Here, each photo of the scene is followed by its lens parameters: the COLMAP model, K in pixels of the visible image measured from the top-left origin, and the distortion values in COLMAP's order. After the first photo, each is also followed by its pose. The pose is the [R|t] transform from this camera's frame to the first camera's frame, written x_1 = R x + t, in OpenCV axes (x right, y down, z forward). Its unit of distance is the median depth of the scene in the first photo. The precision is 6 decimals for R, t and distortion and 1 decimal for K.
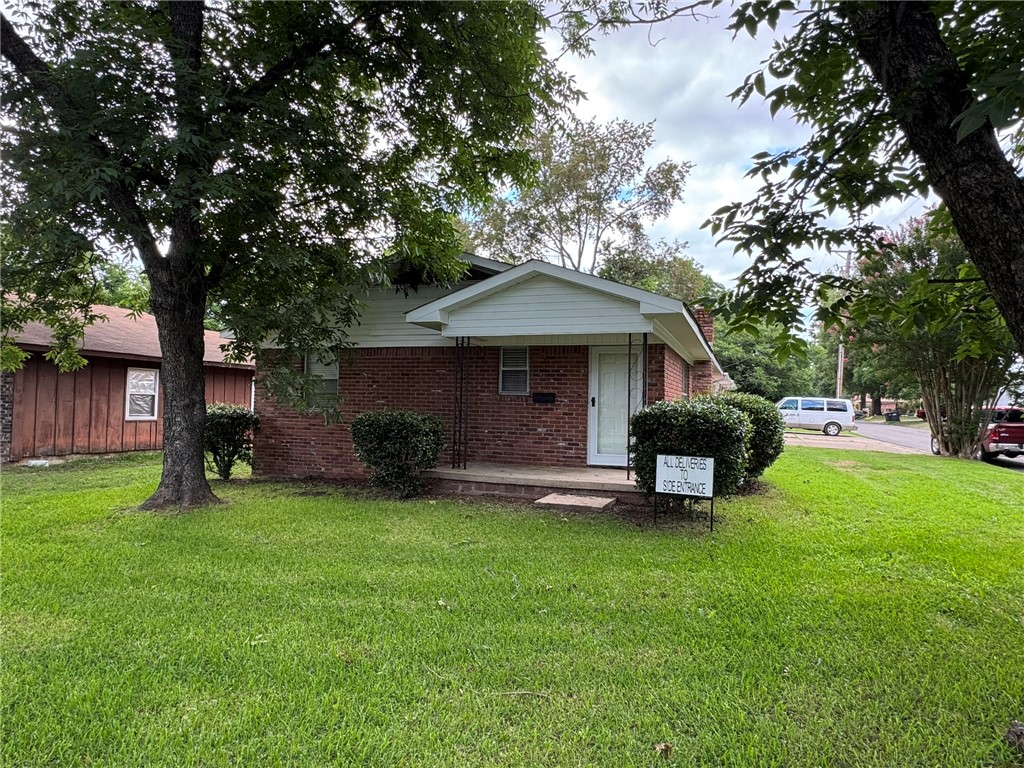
lens RADIAL K [[633.9, 0, 510.5], [0, 633.9, 385.3], [0, 0, 1]] dist [-0.003964, -0.003326]
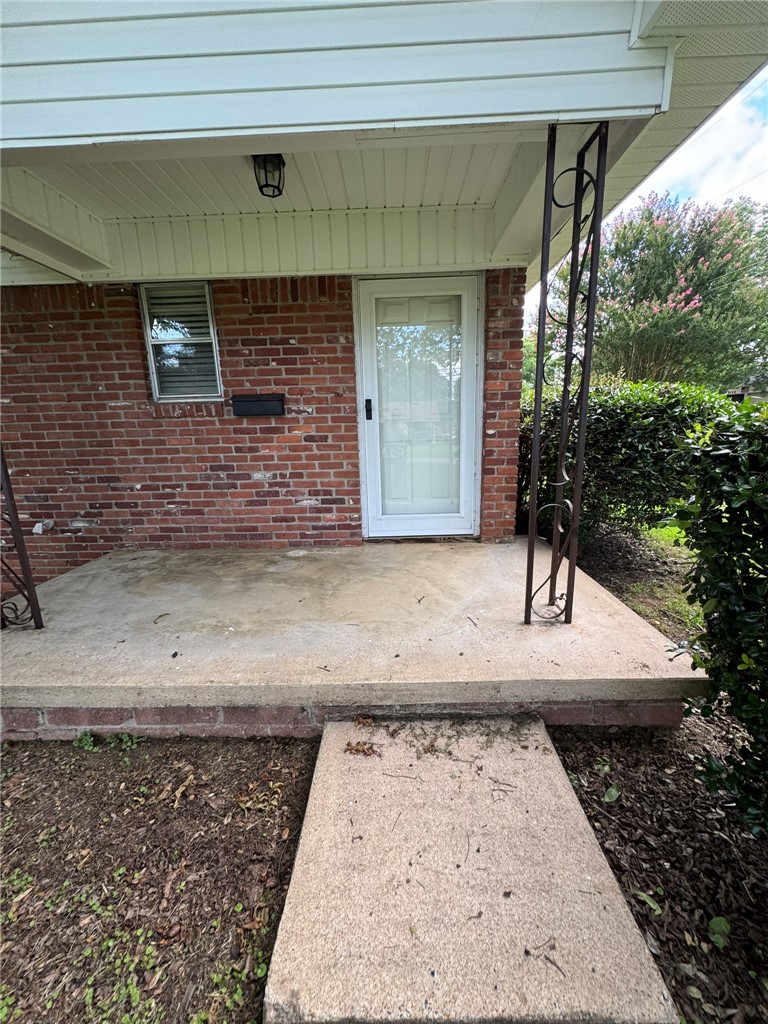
lens RADIAL K [[408.8, 0, 384.0], [0, 408.8, 512.0], [0, 0, 1]] dist [-0.003714, 0.000405]
pose [[0.941369, -0.119591, 0.315471, 0.035086], [0.036908, 0.965959, 0.256048, 0.021627], [-0.335353, -0.229392, 0.913738, 0.676973]]
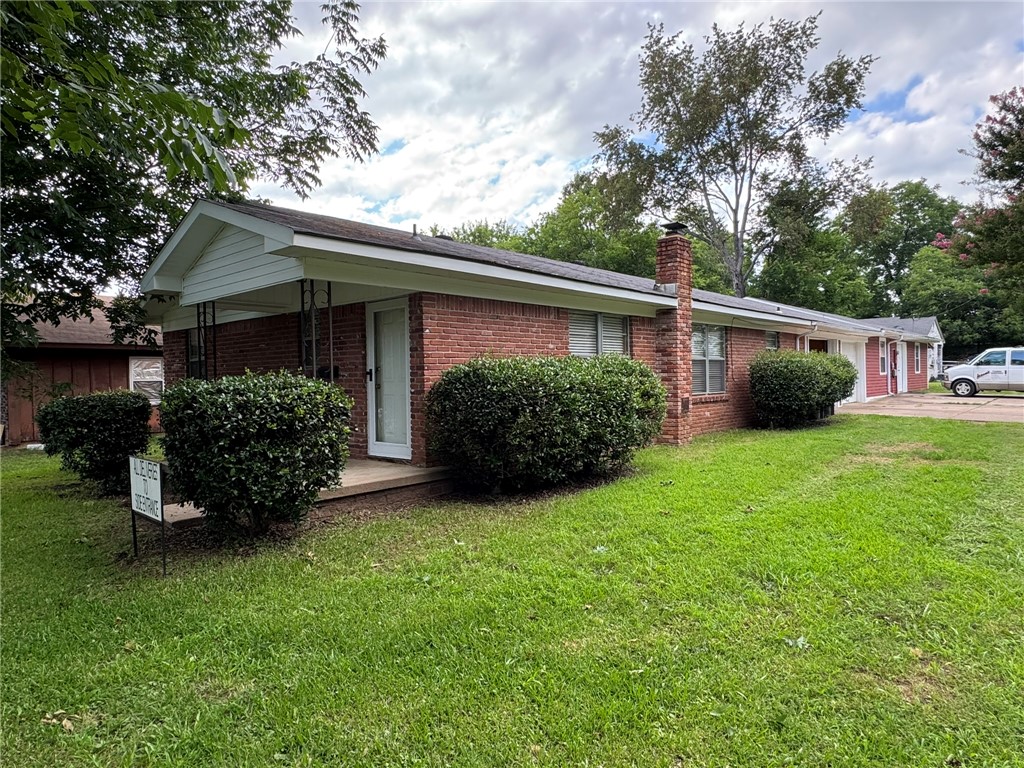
lens RADIAL K [[633.9, 0, 510.5], [0, 633.9, 385.3], [0, 0, 1]] dist [-0.003964, -0.003326]
pose [[0.928220, -0.032843, -0.370578, 0.555964], [0.050208, 0.998042, 0.037306, 0.017675], [0.368627, -0.053234, 0.928052, 0.332293]]
